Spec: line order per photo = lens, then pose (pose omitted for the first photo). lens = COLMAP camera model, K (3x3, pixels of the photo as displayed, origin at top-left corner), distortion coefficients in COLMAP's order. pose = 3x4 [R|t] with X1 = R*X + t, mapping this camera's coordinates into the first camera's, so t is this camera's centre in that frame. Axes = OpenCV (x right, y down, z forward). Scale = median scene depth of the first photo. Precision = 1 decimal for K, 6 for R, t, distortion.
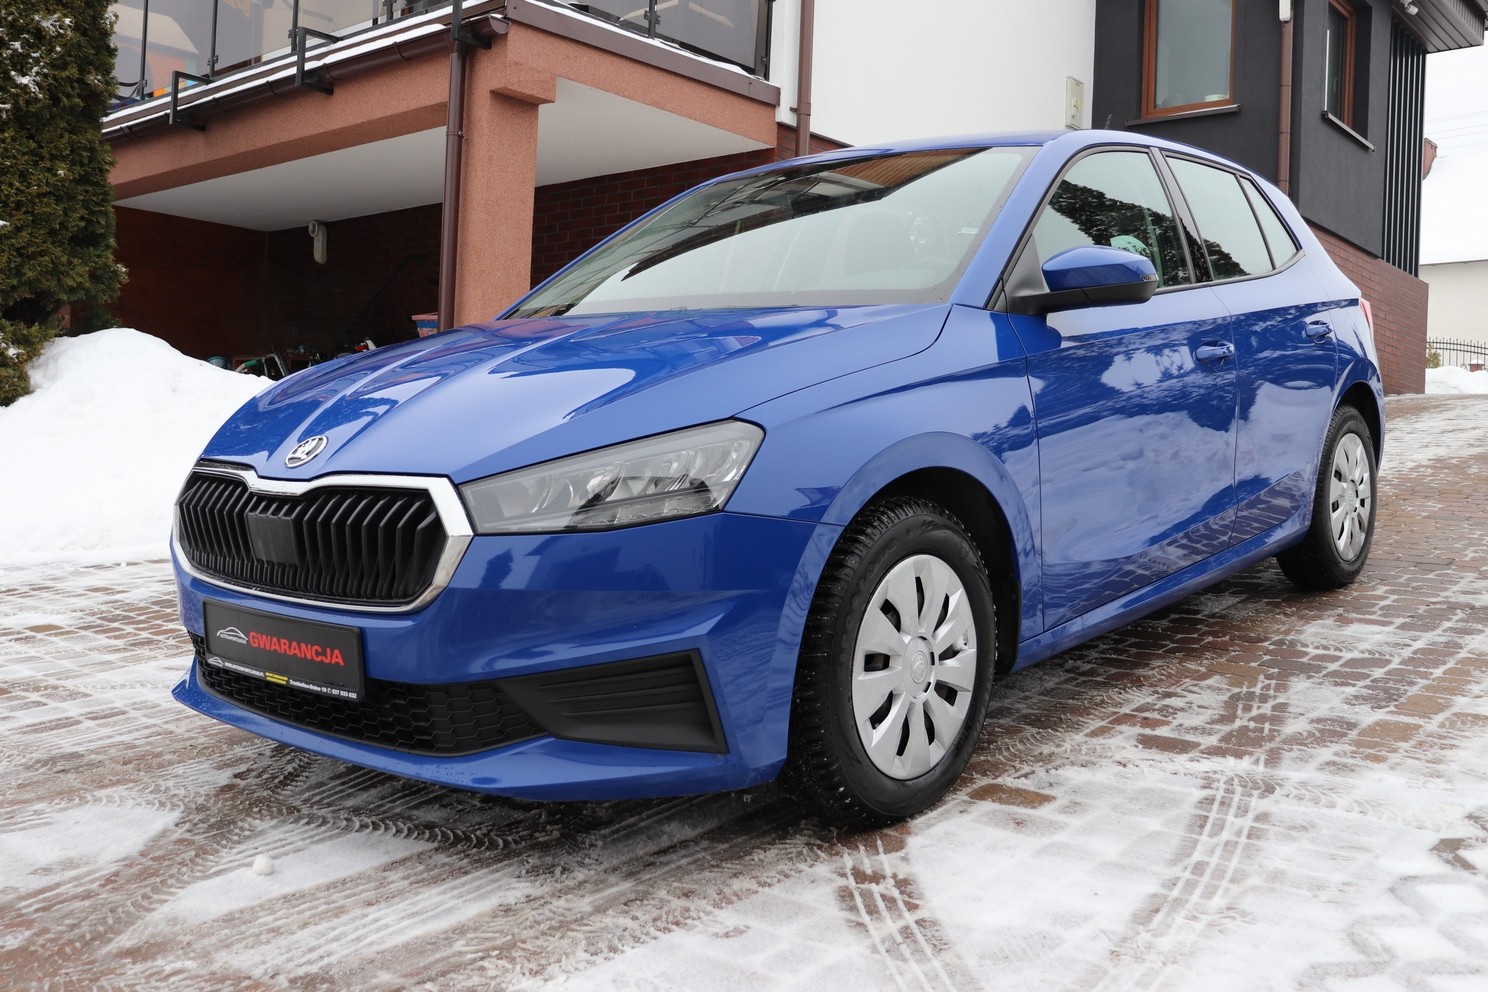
lens RADIAL K [[1412.1, 0, 765.5], [0, 1412.1, 469.2], [0, 0, 1]] dist [-0.136521, 0.187304]
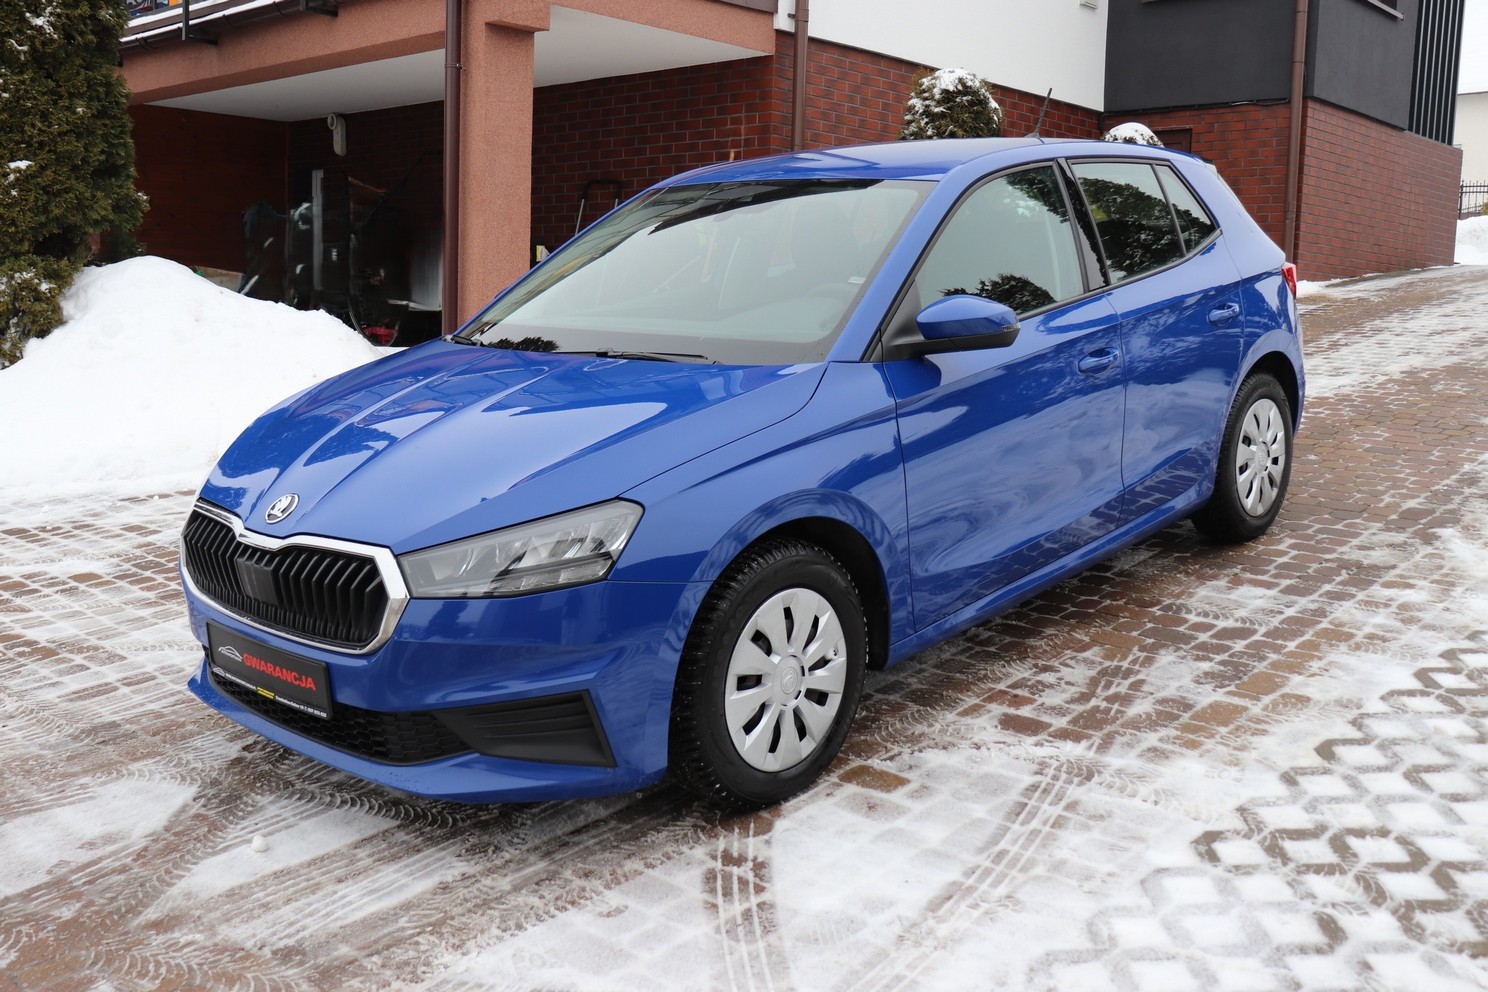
lens RADIAL K [[1445.2, 0, 765.3], [0, 1445.2, 455.1], [0, 0, 1]] dist [-0.146997, 0.232842]
pose [[0.999276, -0.005205, -0.037694, 0.130804], [0.009192, 0.994281, 0.106404, -0.176080], [0.036924, -0.106673, 0.993608, -0.201470]]
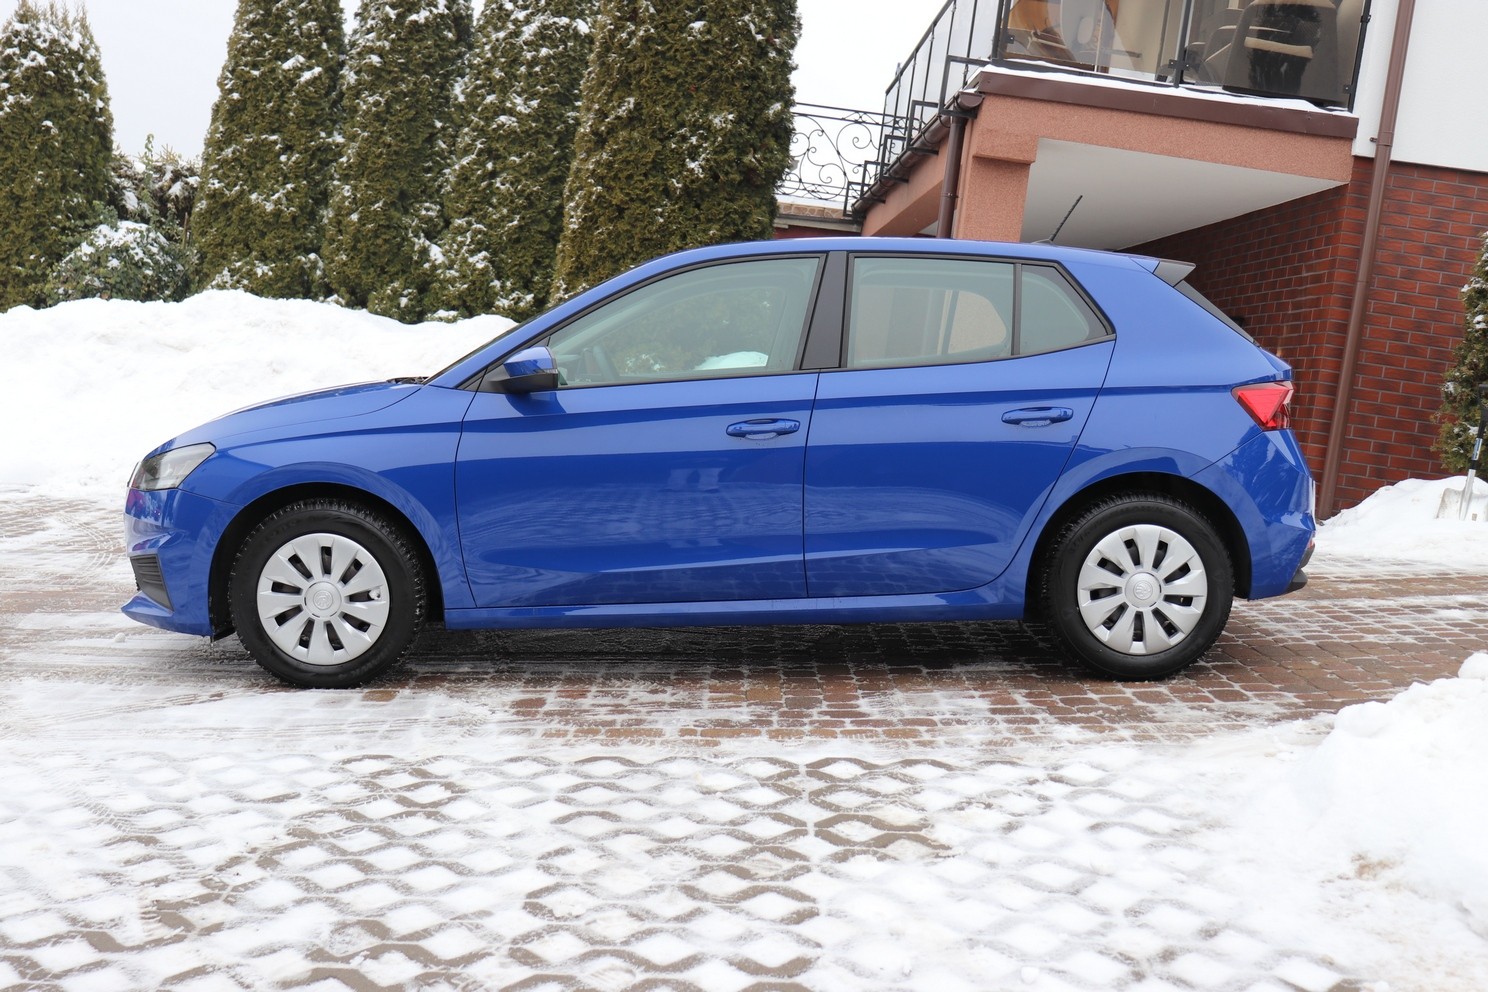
lens RADIAL K [[1542.3, 0, 767.2], [0, 1542.3, 467.4], [0, 0, 1]] dist [-0.034715, 0.014899]
pose [[0.672047, 0.095418, -0.734335, 1.755561], [-0.100302, 0.994254, 0.037398, -0.137997], [0.733684, 0.048522, 0.677756, 0.114384]]
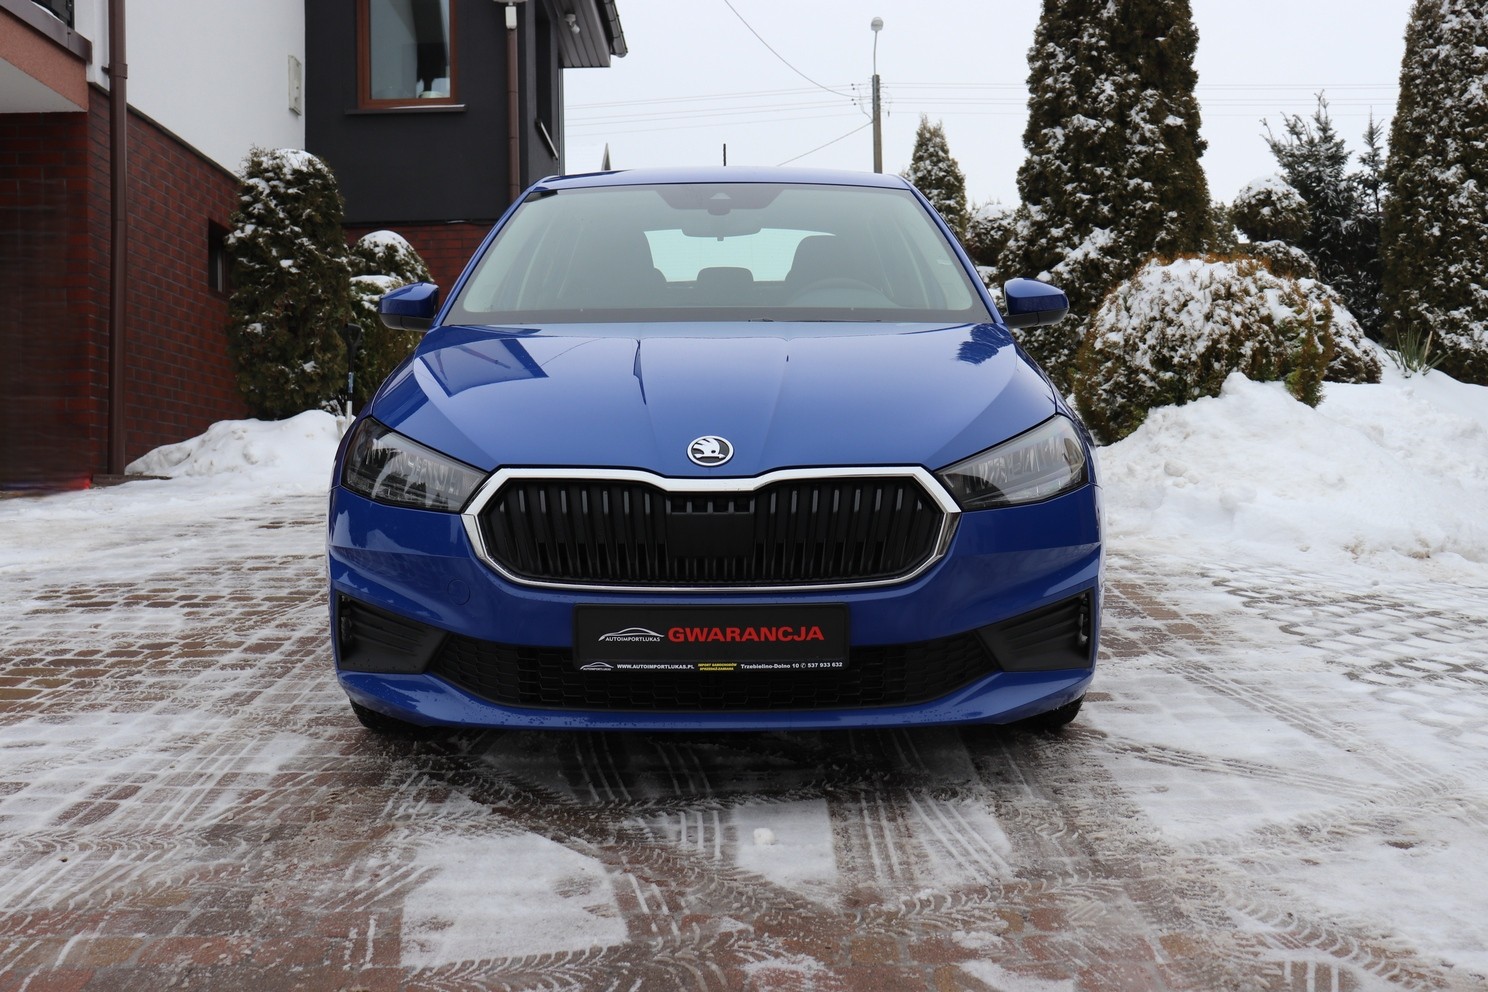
lens RADIAL K [[1542.3, 0, 767.2], [0, 1542.3, 467.4], [0, 0, 1]] dist [-0.034715, 0.014899]
pose [[0.761386, -0.037530, 0.647212, -0.991048], [0.042134, 0.999077, 0.008367, -0.007967], [-0.646929, 0.020899, 0.762264, 0.075969]]
